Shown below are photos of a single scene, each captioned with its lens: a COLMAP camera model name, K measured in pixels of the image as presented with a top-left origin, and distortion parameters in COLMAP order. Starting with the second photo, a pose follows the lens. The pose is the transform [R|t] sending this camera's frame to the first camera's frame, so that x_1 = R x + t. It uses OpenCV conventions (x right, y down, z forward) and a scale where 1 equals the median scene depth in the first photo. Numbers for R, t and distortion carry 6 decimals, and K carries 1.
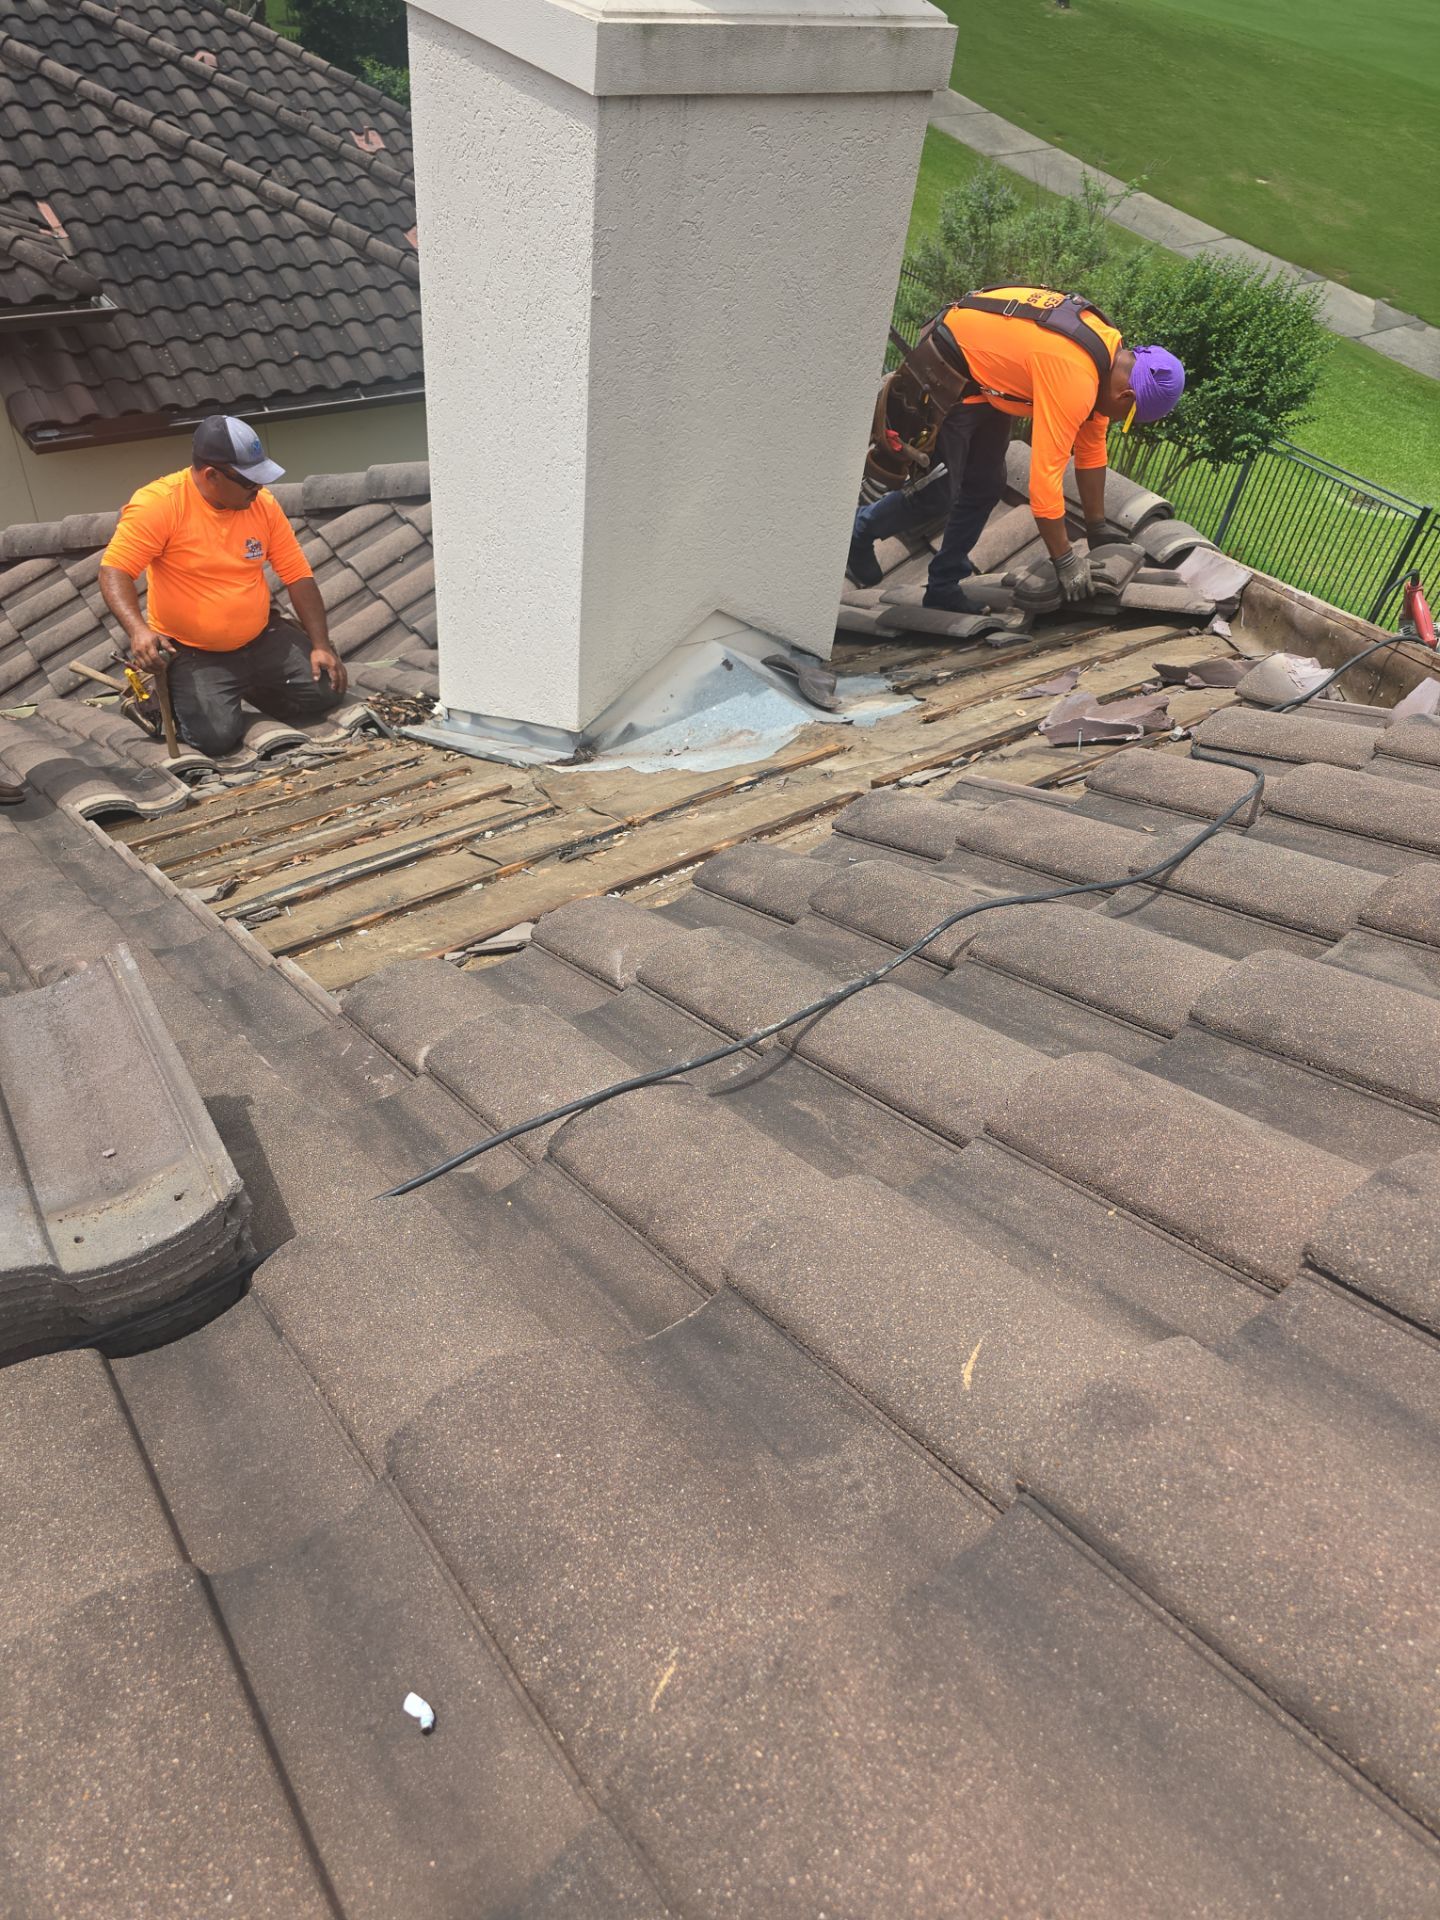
lens RADIAL K [[1306.6, 0, 723.5], [0, 1306.6, 948.3], [0, 0, 1]] dist [0.073813, -0.058538]
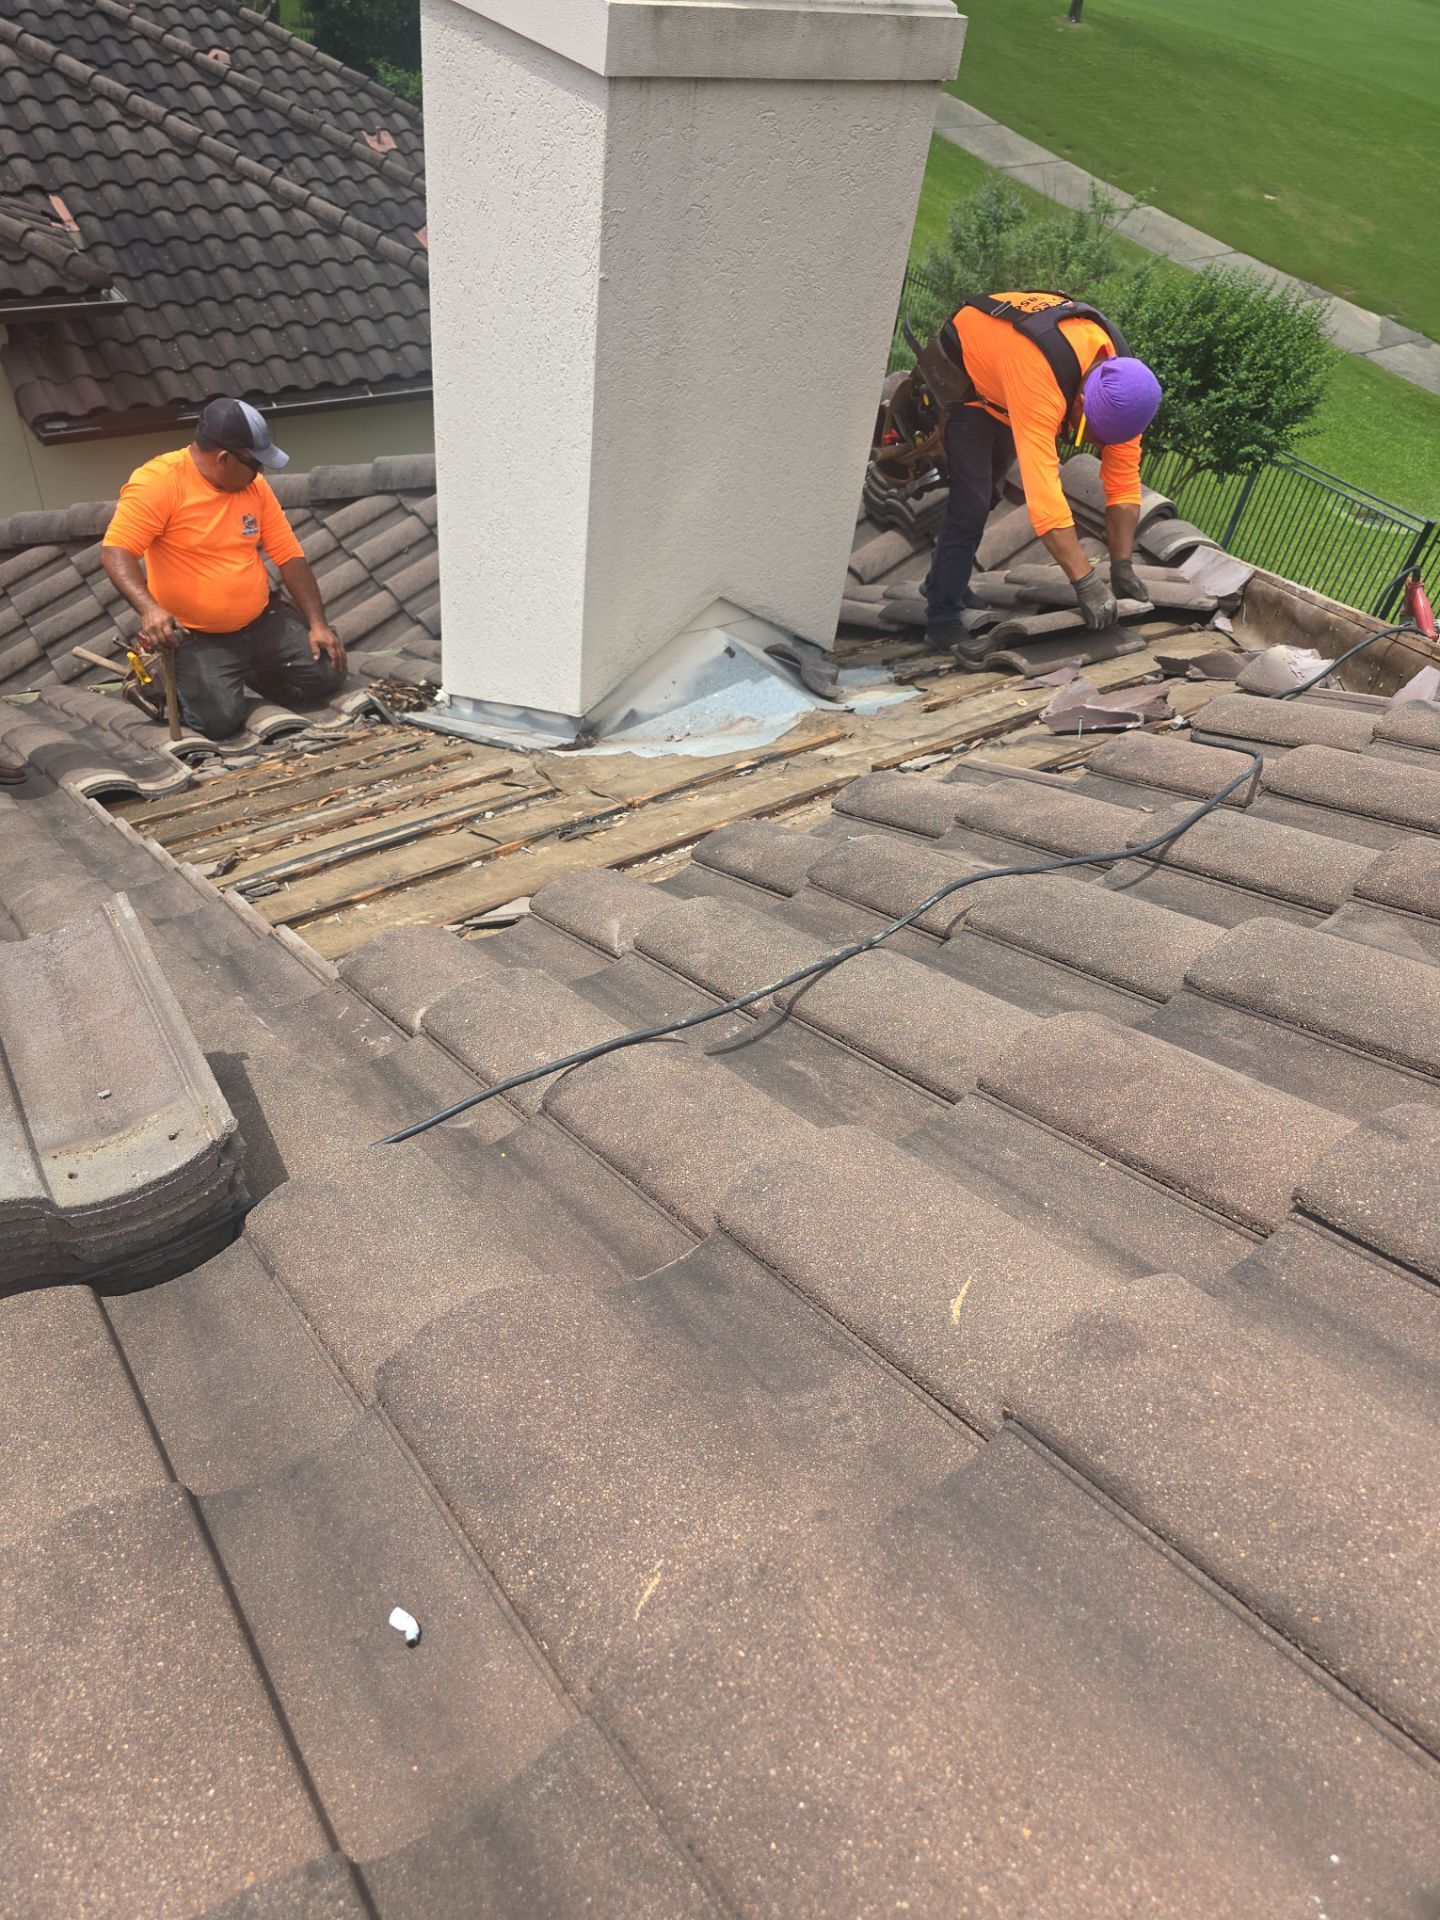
lens RADIAL K [[1306.6, 0, 723.5], [0, 1306.6, 948.3], [0, 0, 1]] dist [0.073813, -0.058538]
pose [[0.999892, 0.014710, 0.000640, 0.000922], [-0.014706, 0.999877, -0.005465, 0.016942], [-0.000721, 0.005455, 0.999985, -0.001165]]
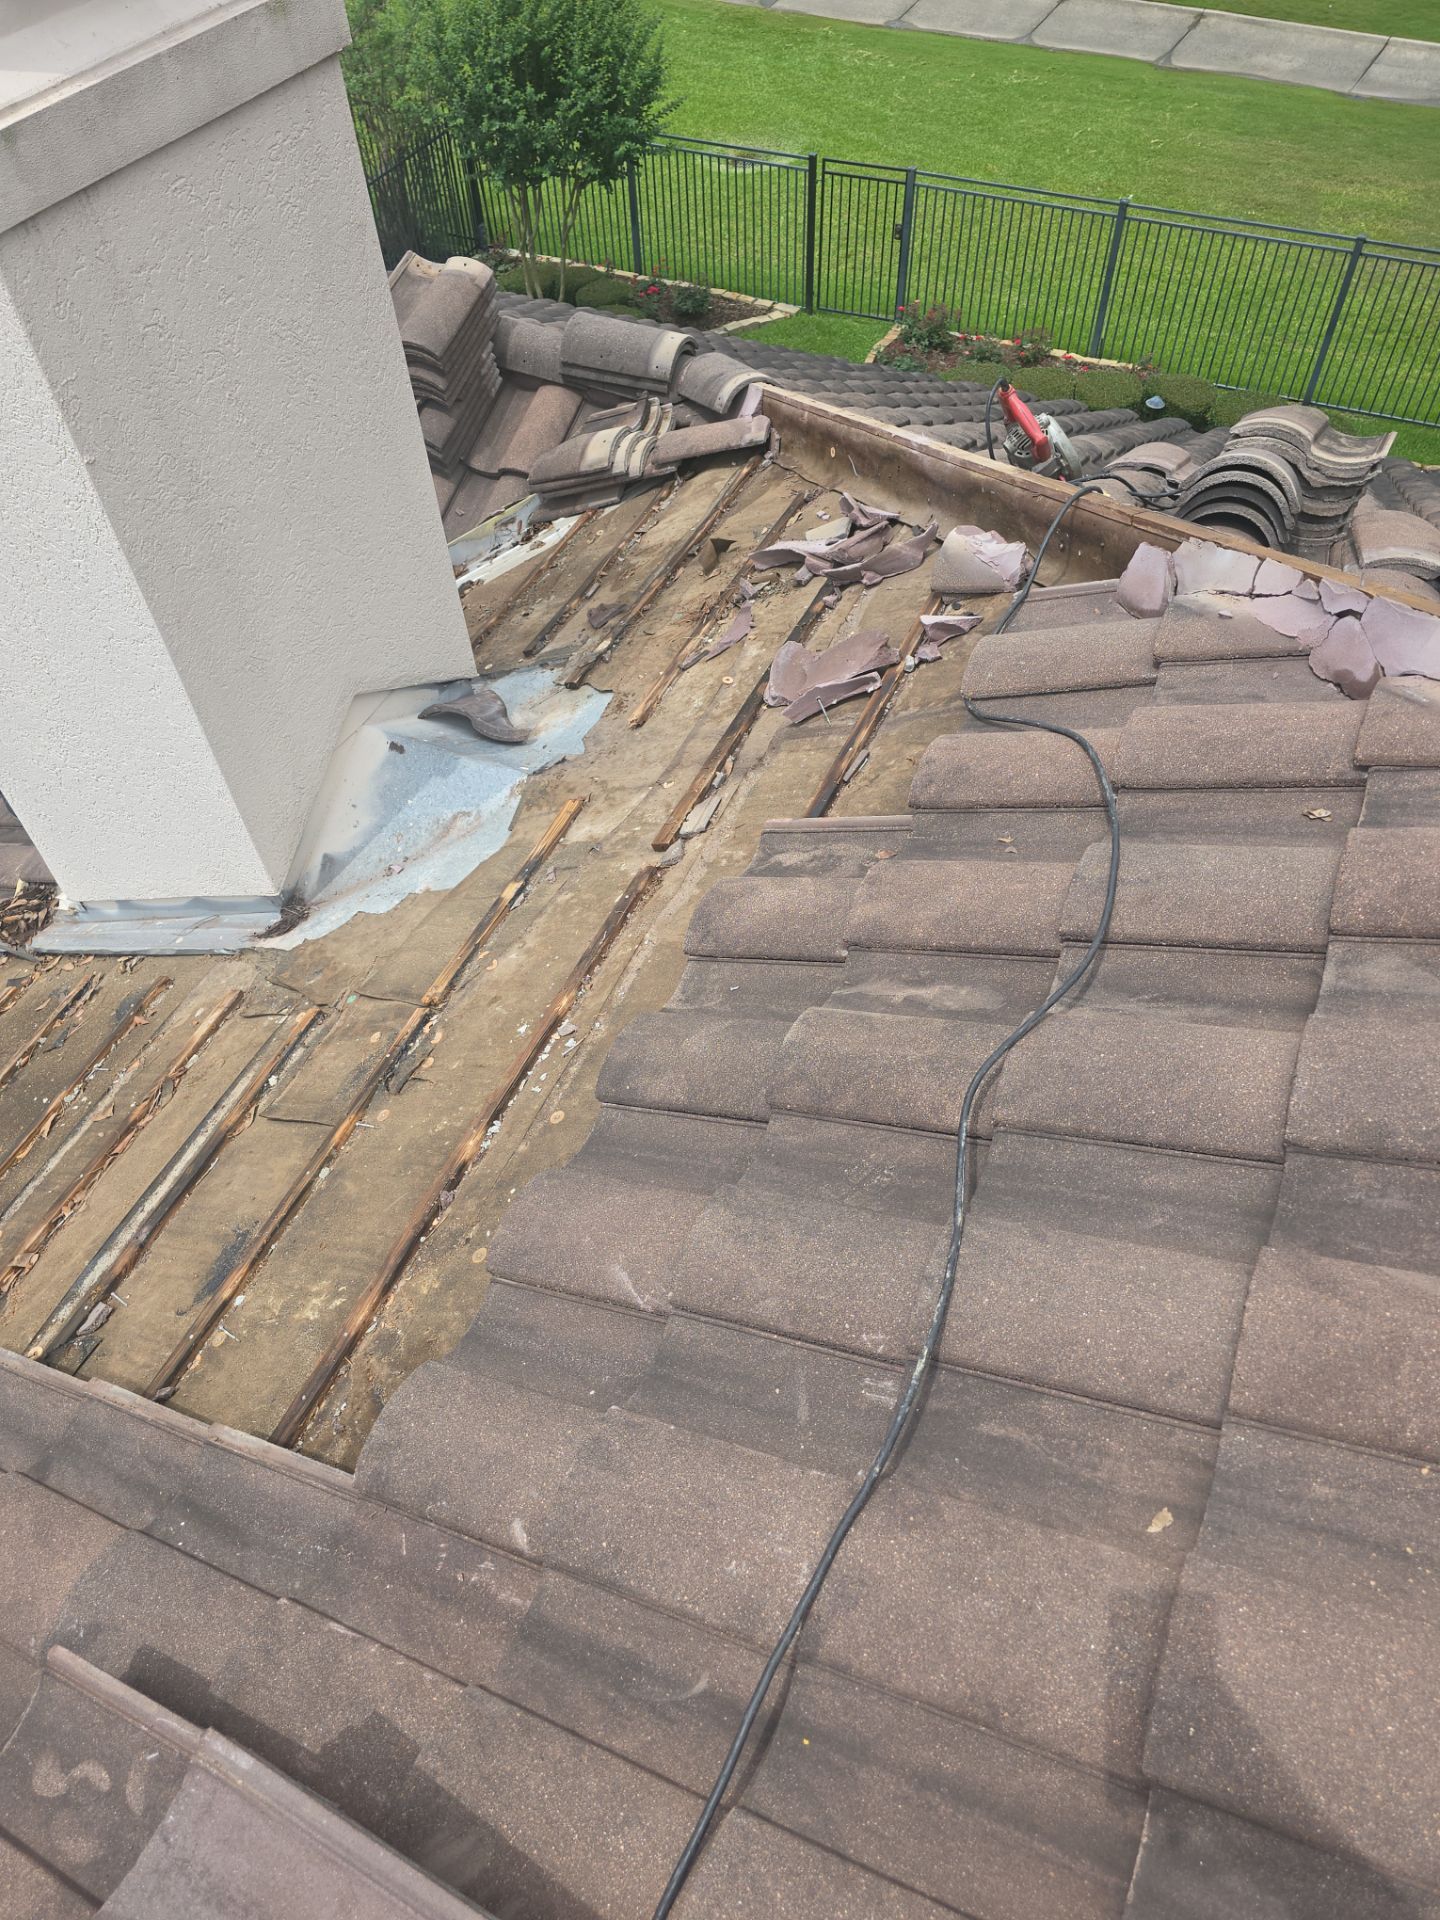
lens RADIAL K [[1306.6, 0, 723.5], [0, 1306.6, 948.3], [0, 0, 1]] dist [0.073813, -0.058538]
pose [[0.859222, -0.465933, 0.211293, -0.064000], [0.426849, 0.880553, 0.205975, -0.204213], [-0.282026, -0.086788, 0.955473, 0.089862]]
